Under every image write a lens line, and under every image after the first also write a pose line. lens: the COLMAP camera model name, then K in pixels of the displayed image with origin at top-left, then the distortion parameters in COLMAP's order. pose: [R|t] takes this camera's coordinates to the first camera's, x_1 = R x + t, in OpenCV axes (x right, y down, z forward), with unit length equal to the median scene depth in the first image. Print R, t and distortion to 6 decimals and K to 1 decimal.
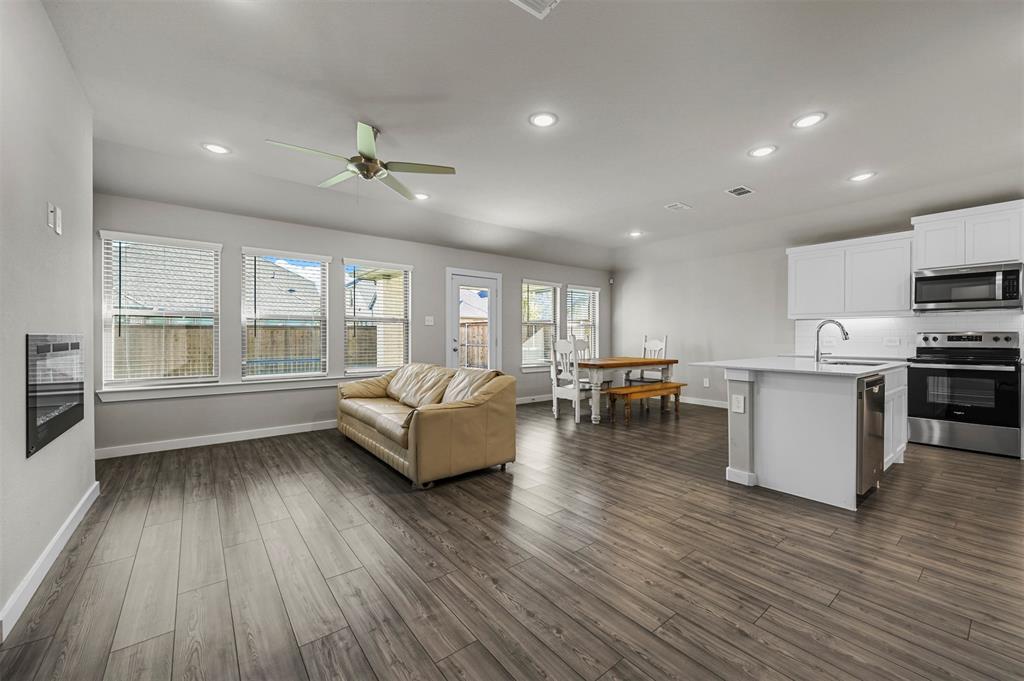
lens RADIAL K [[403.4, 0, 515.0], [0, 403.4, 338.8], [0, 0, 1]] dist [-0.003205, 0.001065]
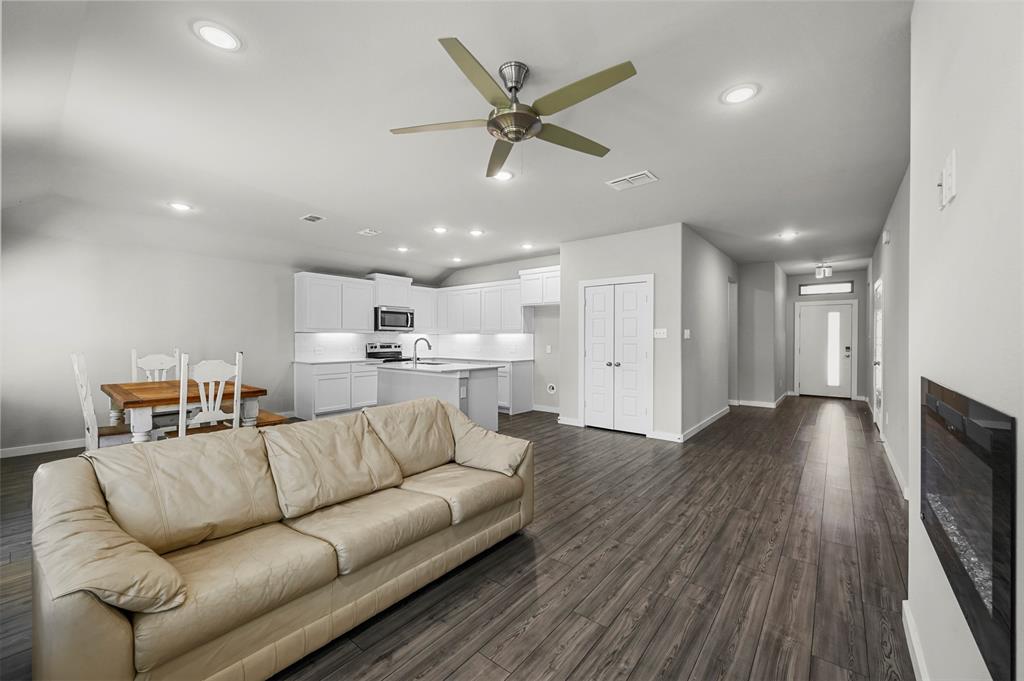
lens RADIAL K [[403.4, 0, 518.5], [0, 403.4, 339.9], [0, 0, 1]] dist [-0.003205, 0.001065]
pose [[-0.227398, -0.004894, 0.973790, -0.810772], [0.003570, 0.999976, 0.005859, -0.041883], [-0.973795, 0.004808, -0.227376, 0.891676]]
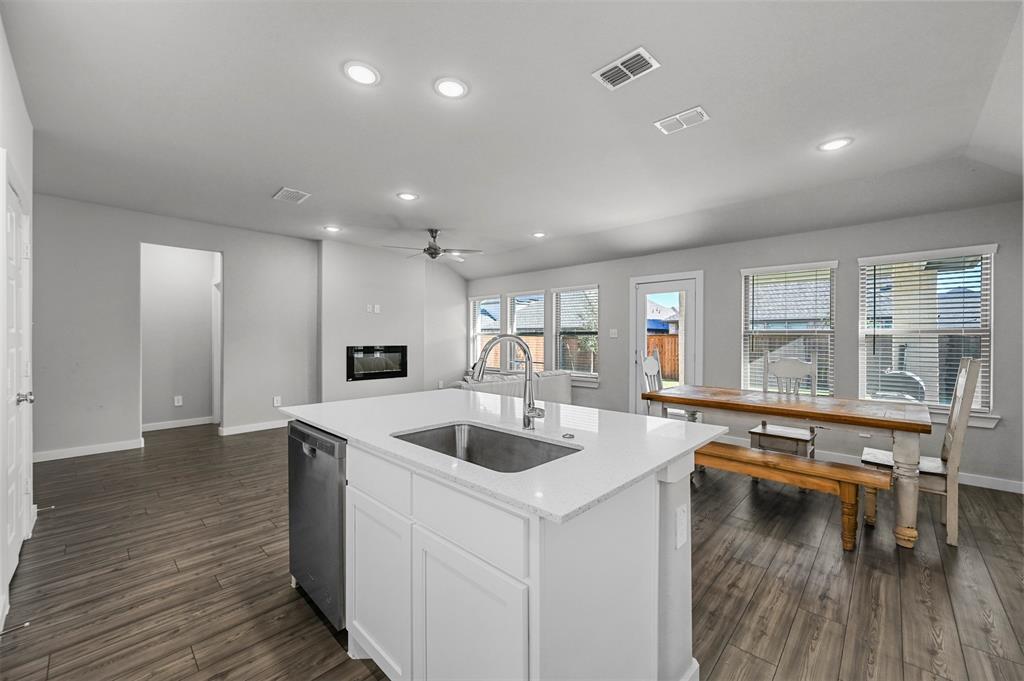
lens RADIAL K [[403.4, 0, 520.6], [0, 403.4, 340.3], [0, 0, 1]] dist [-0.003205, 0.001065]
pose [[0.153952, 0.004110, -0.988070, 1.096035], [-0.009711, 0.999949, 0.002646, -0.037525], [0.988031, 0.009188, 0.153984, 0.853140]]
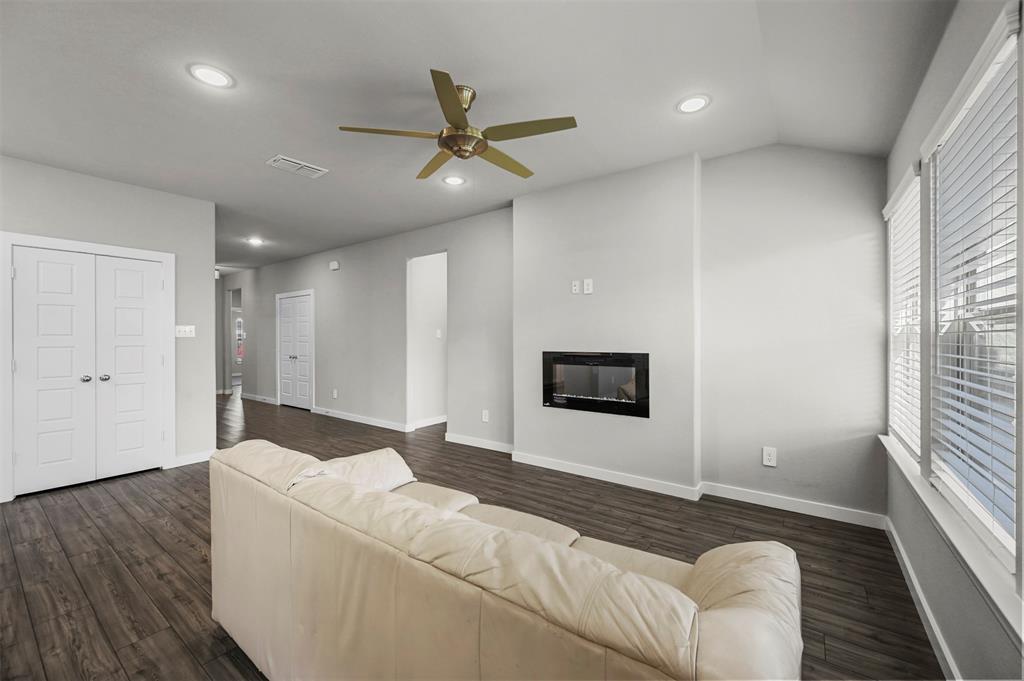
lens RADIAL K [[403.4, 0, 517.9], [0, 403.4, 337.2], [0, 0, 1]] dist [-0.003205, 0.001065]
pose [[-0.961574, 0.002313, -0.274537, -0.197099], [0.000688, 0.999982, 0.006013, -0.044455], [0.274546, 0.005593, -0.961558, 1.366619]]
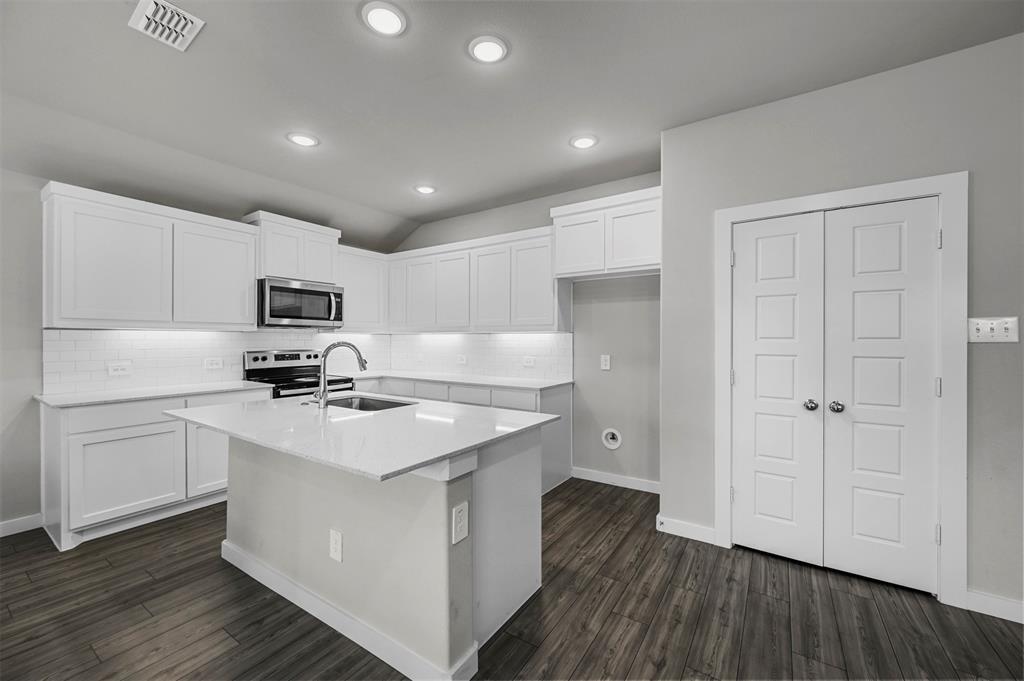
lens RADIAL K [[403.4, 0, 517.3], [0, 403.4, 338.6], [0, 0, 1]] dist [-0.003205, 0.001065]
pose [[-0.316414, -0.000167, 0.948621, 0.056189], [0.004536, 0.999988, 0.001689, -0.046309], [-0.948611, 0.004838, -0.316409, 0.843284]]
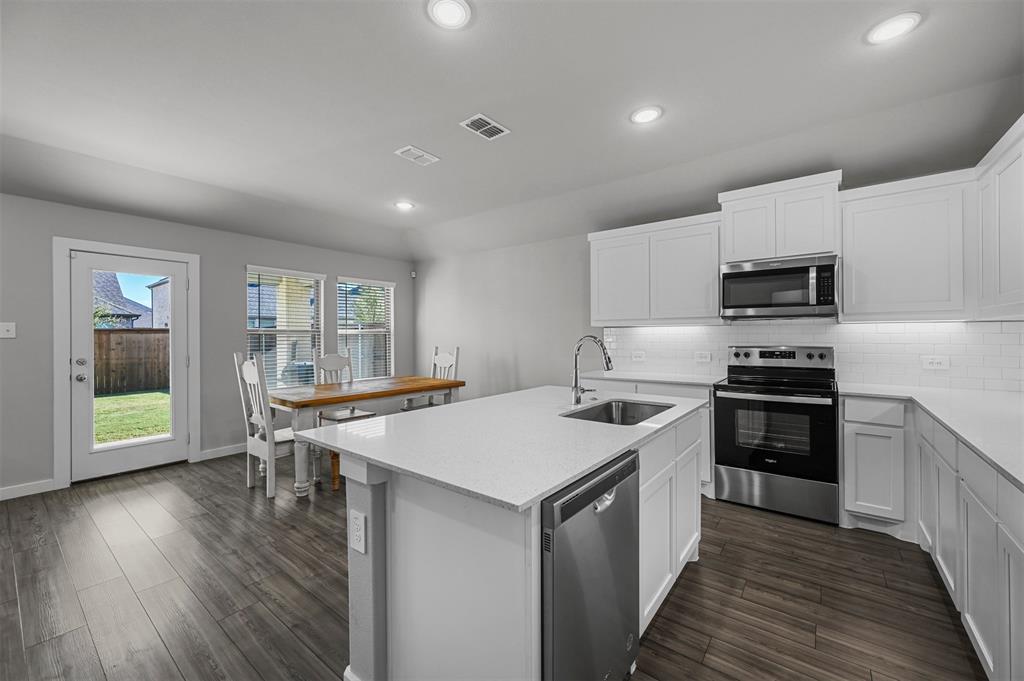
lens RADIAL K [[403.4, 0, 515.0], [0, 403.4, 335.1], [0, 0, 1]] dist [-0.003205, 0.001065]
pose [[0.969233, -0.006113, 0.246068, 0.475604], [0.008112, 0.999942, -0.007111, -0.039673], [-0.246010, 0.008888, 0.969226, 0.405793]]
